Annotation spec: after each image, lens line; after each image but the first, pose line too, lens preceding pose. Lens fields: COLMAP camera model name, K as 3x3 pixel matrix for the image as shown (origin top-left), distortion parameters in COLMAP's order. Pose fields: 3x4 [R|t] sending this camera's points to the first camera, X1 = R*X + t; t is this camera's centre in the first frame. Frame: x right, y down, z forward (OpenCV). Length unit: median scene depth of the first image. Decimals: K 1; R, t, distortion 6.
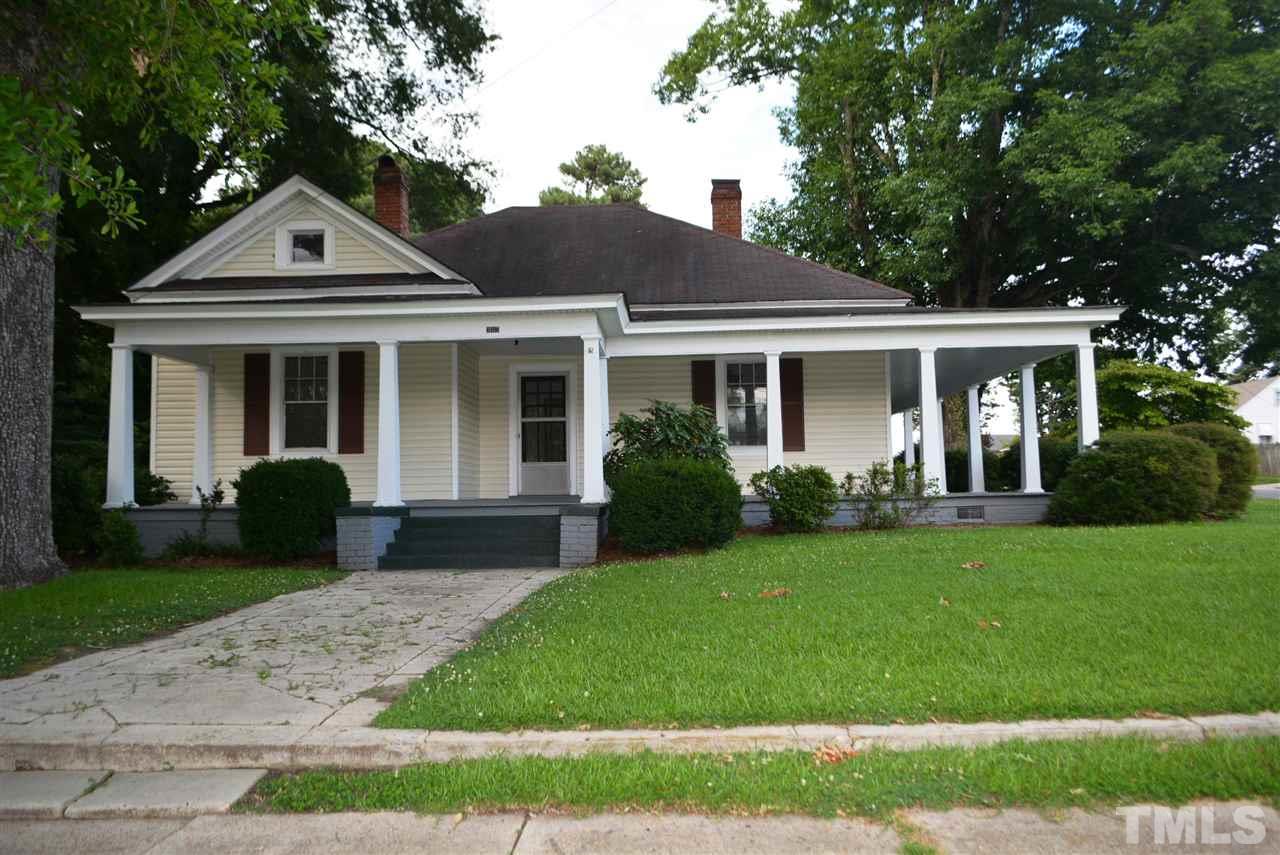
lens RADIAL K [[996.1, 0, 639.1], [0, 996.1, 425.4], [0, 0, 1]] dist [-0.009511, -0.006279]
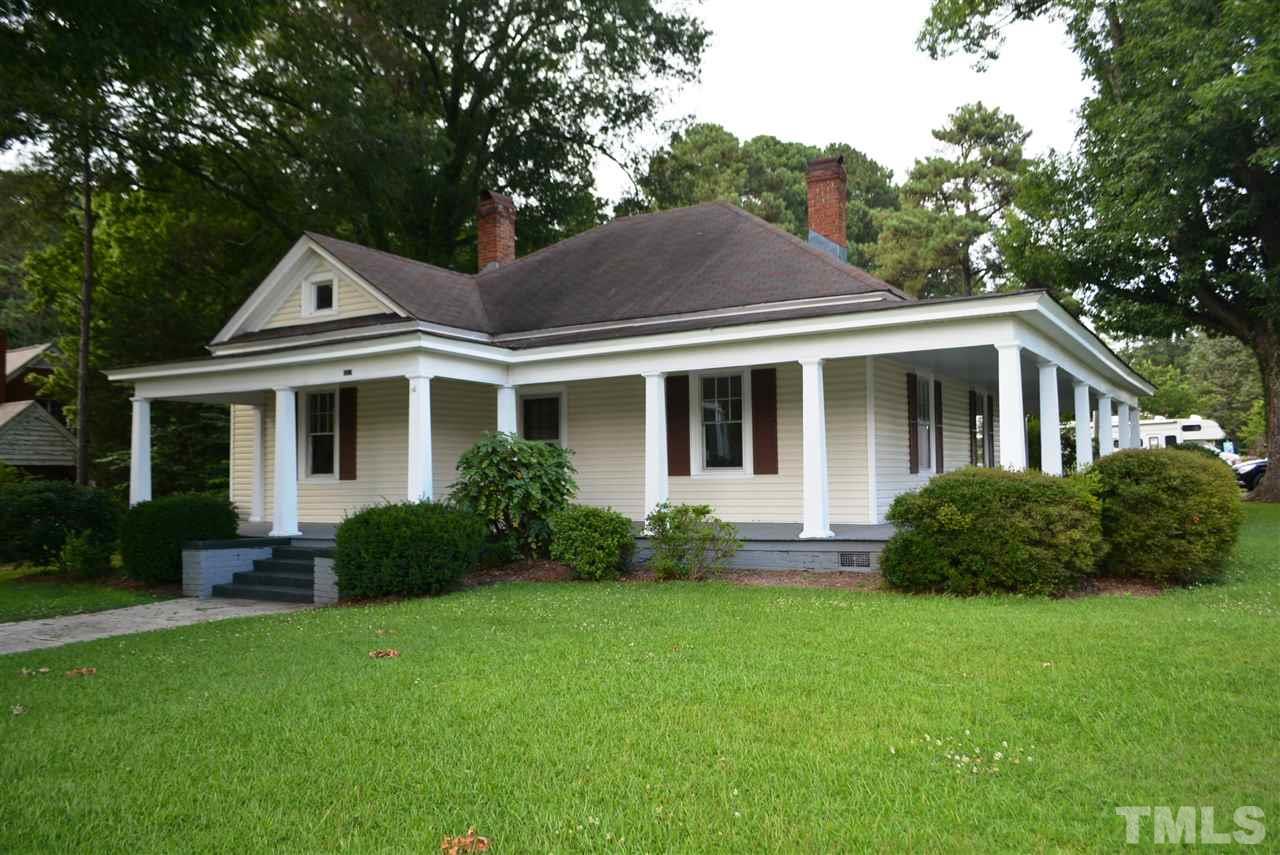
lens RADIAL K [[996.1, 0, 640.4], [0, 996.1, 432.3], [0, 0, 1]] dist [-0.009511, -0.006279]
pose [[0.871371, -0.019636, -0.490231, 0.540384], [0.033975, 0.999215, 0.020365, -0.036580], [0.489446, -0.034401, 0.871355, 0.190373]]
